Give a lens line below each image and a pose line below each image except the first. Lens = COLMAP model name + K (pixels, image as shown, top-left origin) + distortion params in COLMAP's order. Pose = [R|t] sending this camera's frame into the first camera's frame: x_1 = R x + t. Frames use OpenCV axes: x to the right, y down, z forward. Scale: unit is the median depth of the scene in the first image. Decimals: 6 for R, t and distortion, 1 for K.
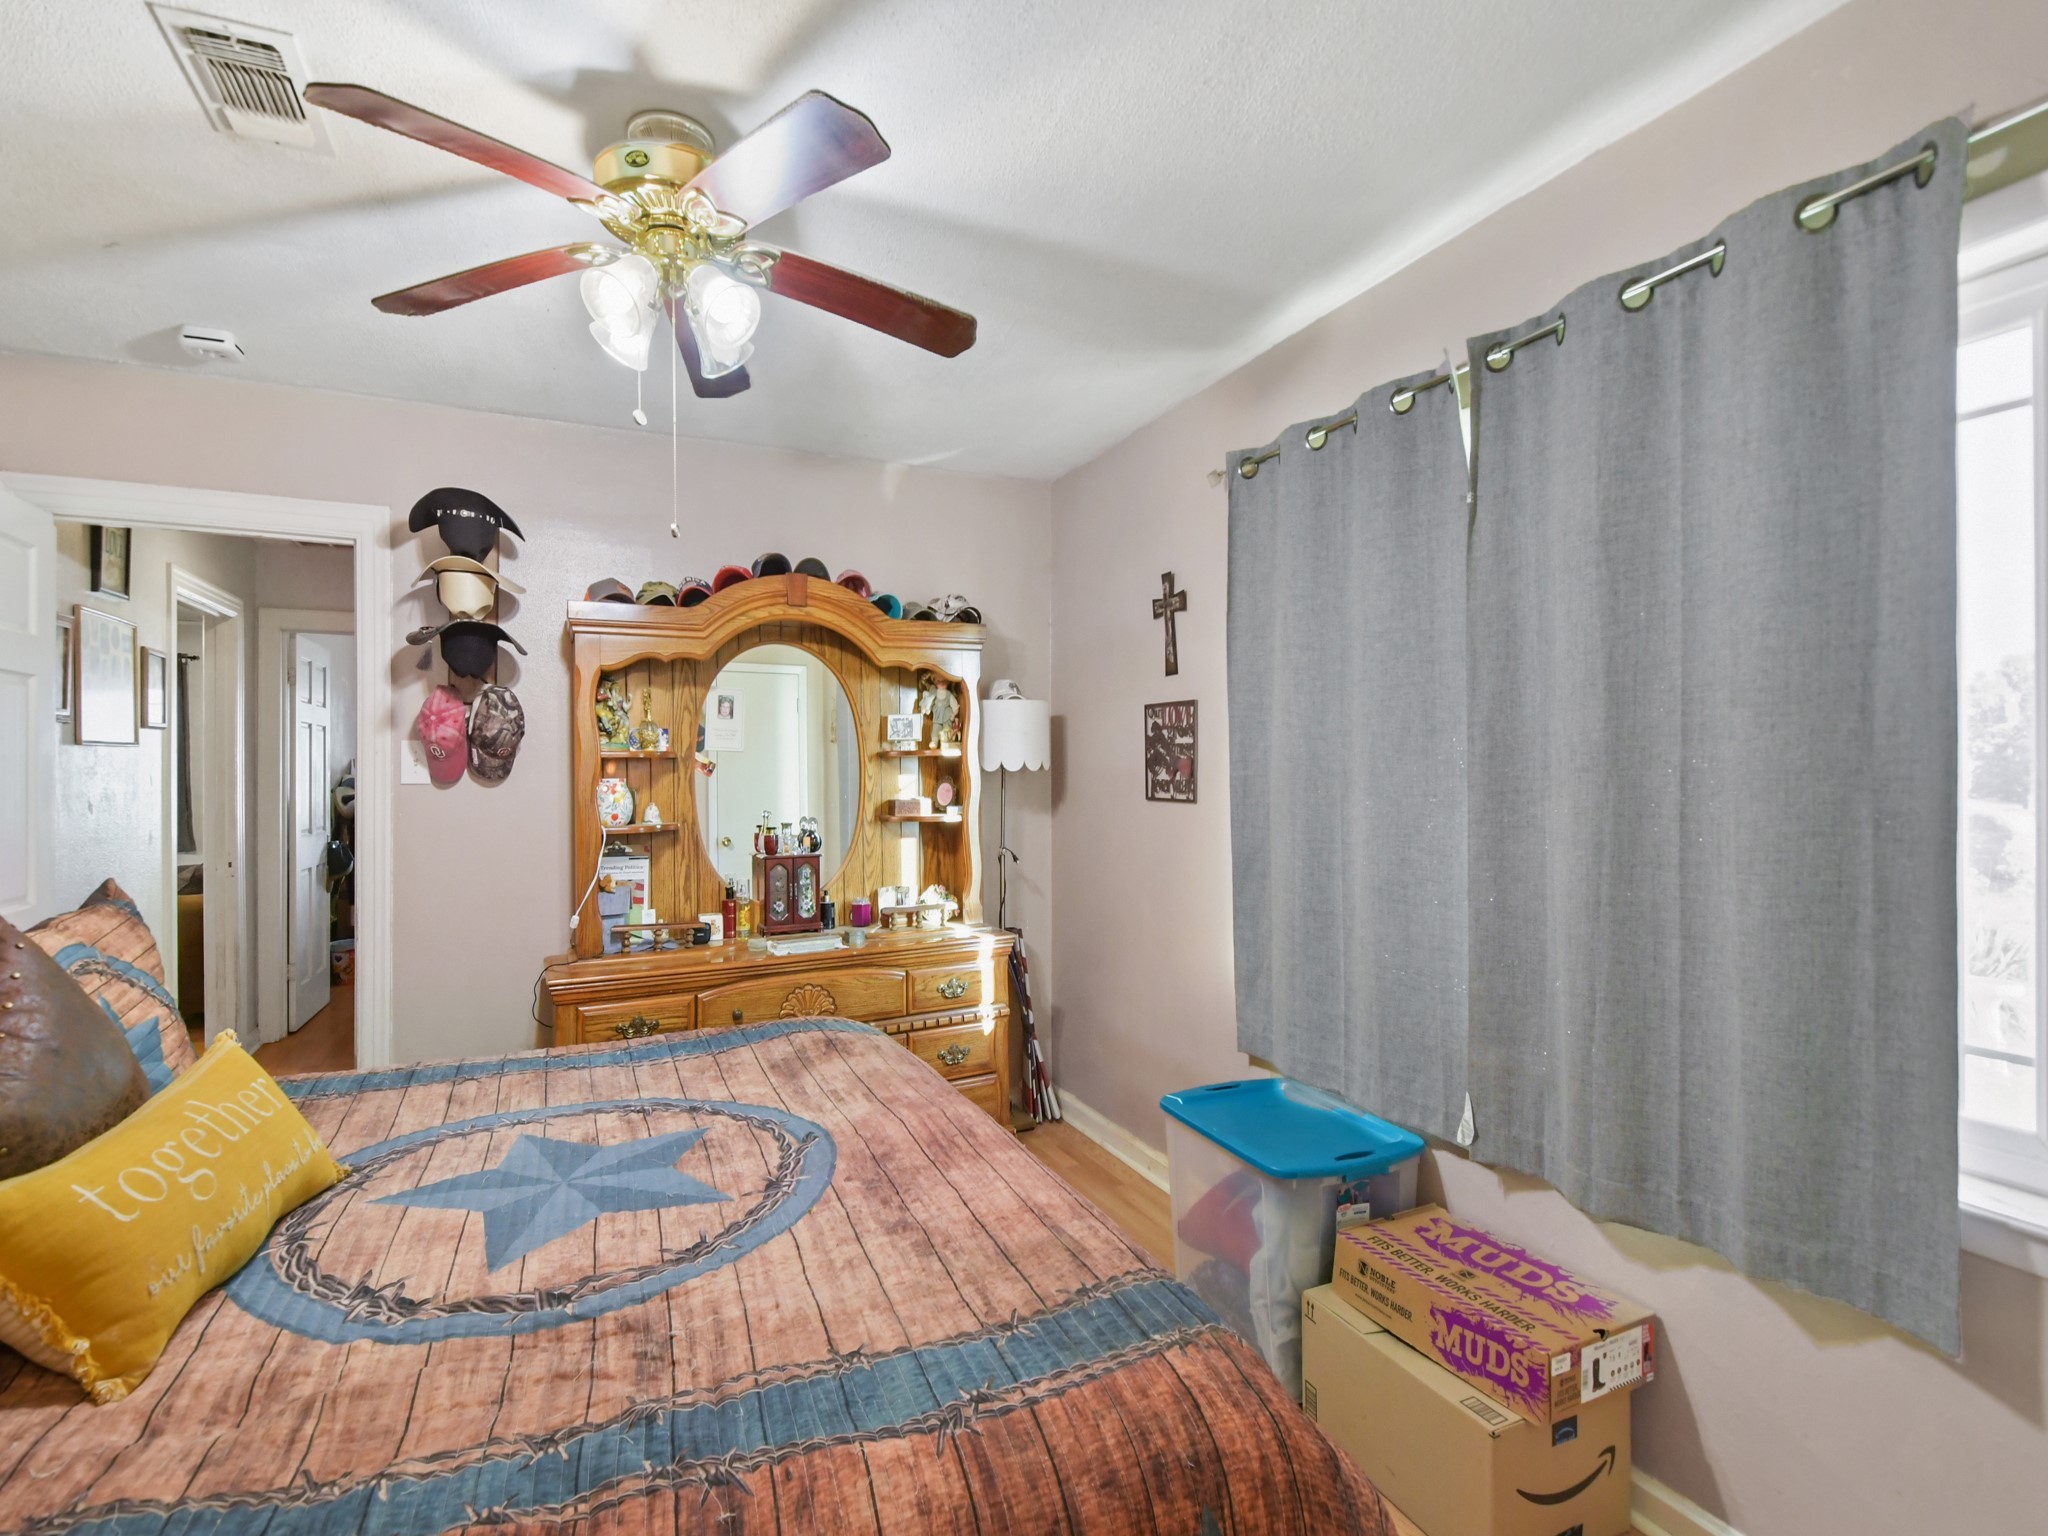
lens RADIAL K [[968.3, 0, 1007.0], [0, 968.3, 751.7], [0, 0, 1]] dist [0.053068, -0.028071]
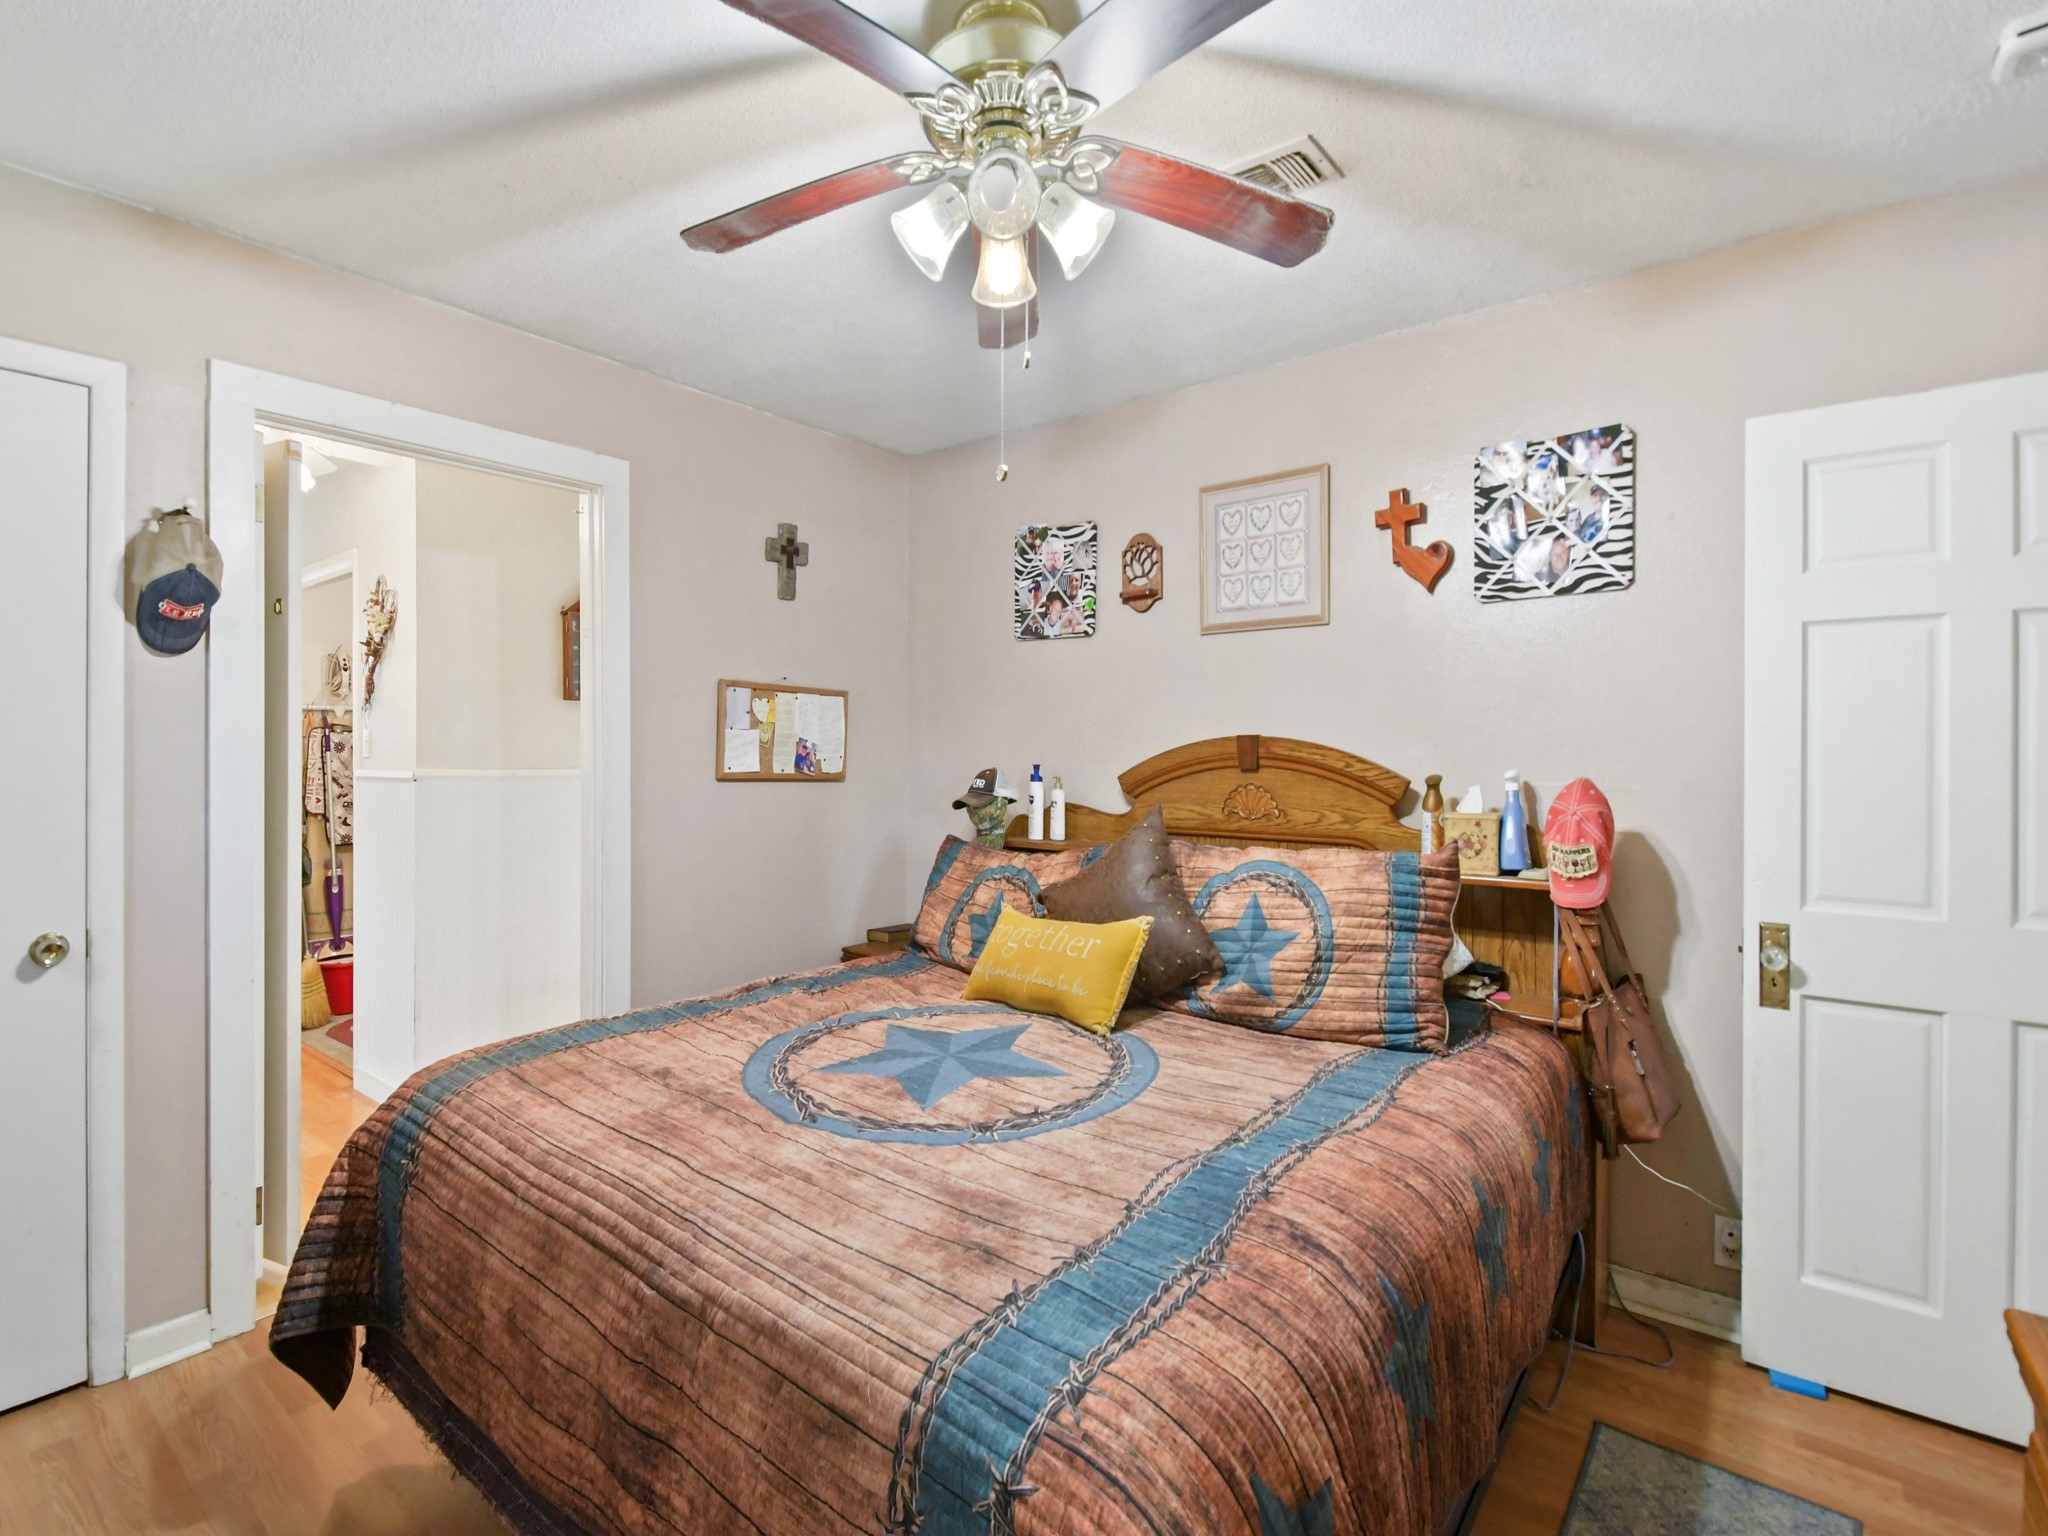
lens RADIAL K [[968.3, 0, 1007.0], [0, 968.3, 751.7], [0, 0, 1]] dist [0.053068, -0.028071]
pose [[-0.887727, 0.004940, -0.460344, 0.075555], [0.010680, 0.999894, -0.009864, 0.035402], [0.460246, -0.013673, -0.887686, 1.993001]]
